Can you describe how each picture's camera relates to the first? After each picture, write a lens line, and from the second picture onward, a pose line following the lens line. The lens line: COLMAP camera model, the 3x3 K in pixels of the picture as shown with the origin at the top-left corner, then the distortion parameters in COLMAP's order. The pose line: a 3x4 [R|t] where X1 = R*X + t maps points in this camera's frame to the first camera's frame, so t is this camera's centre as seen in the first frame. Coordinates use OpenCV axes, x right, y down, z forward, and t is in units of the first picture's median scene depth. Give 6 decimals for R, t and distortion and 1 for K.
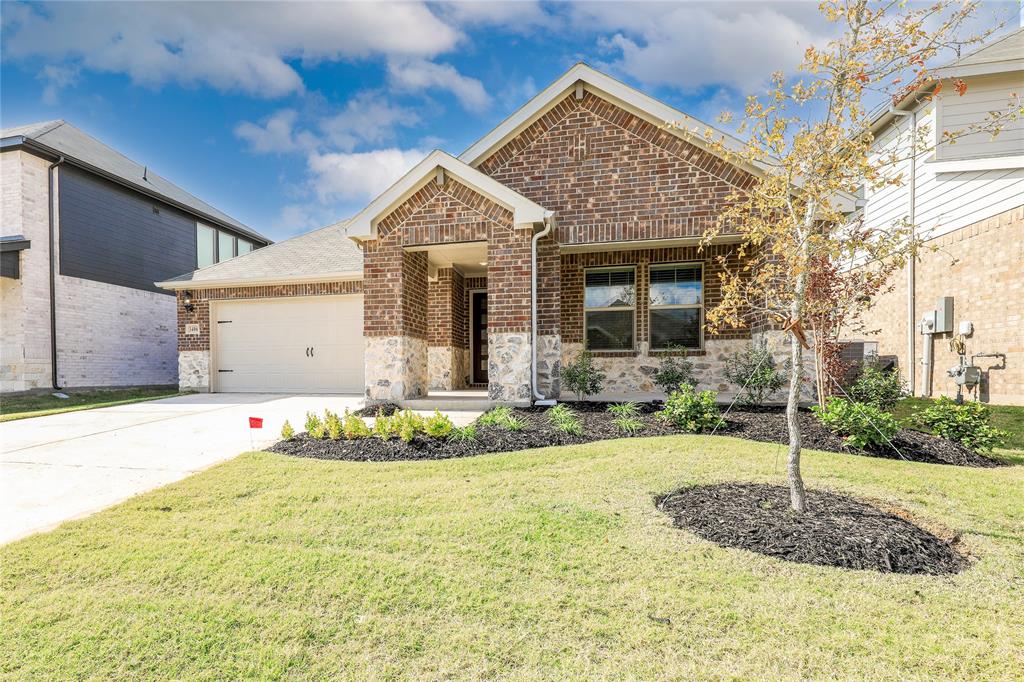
lens RADIAL K [[426.6, 0, 511.5], [0, 426.6, 367.0], [0, 0, 1]] dist [-0.000441, -0.000215]
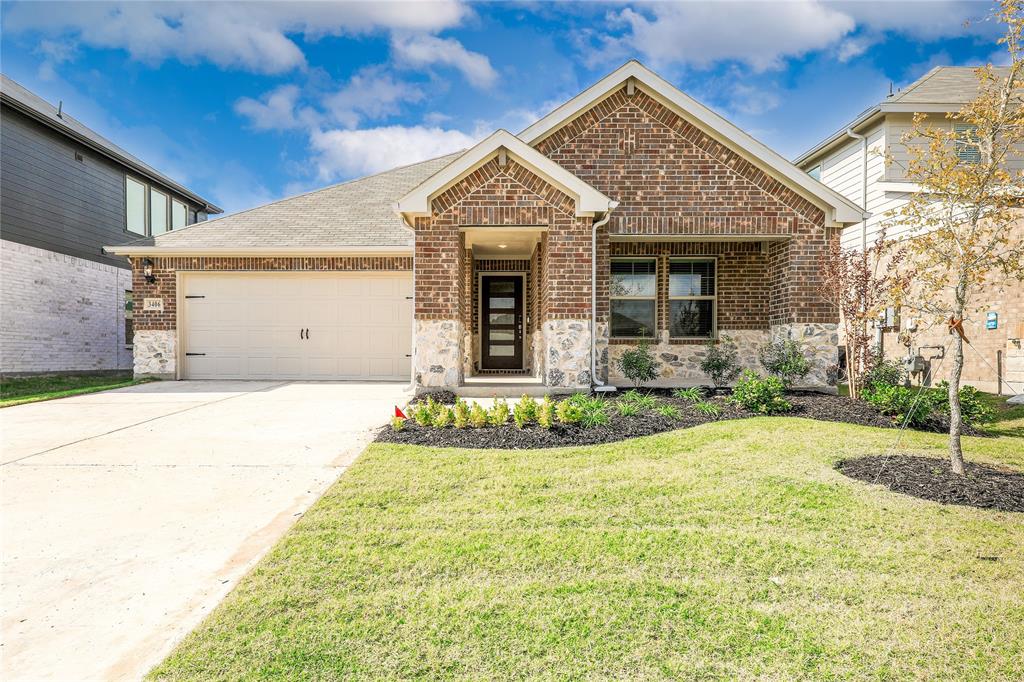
lens RADIAL K [[448.5, 0, 512.7], [0, 448.5, 349.2], [0, 0, 1]] dist [0.000470, -0.000063]
pose [[0.980440, 0.011152, 0.196501, -0.330890], [-0.009708, 0.999918, -0.008309, 0.000208], [-0.196577, 0.006239, 0.980468, -0.006334]]
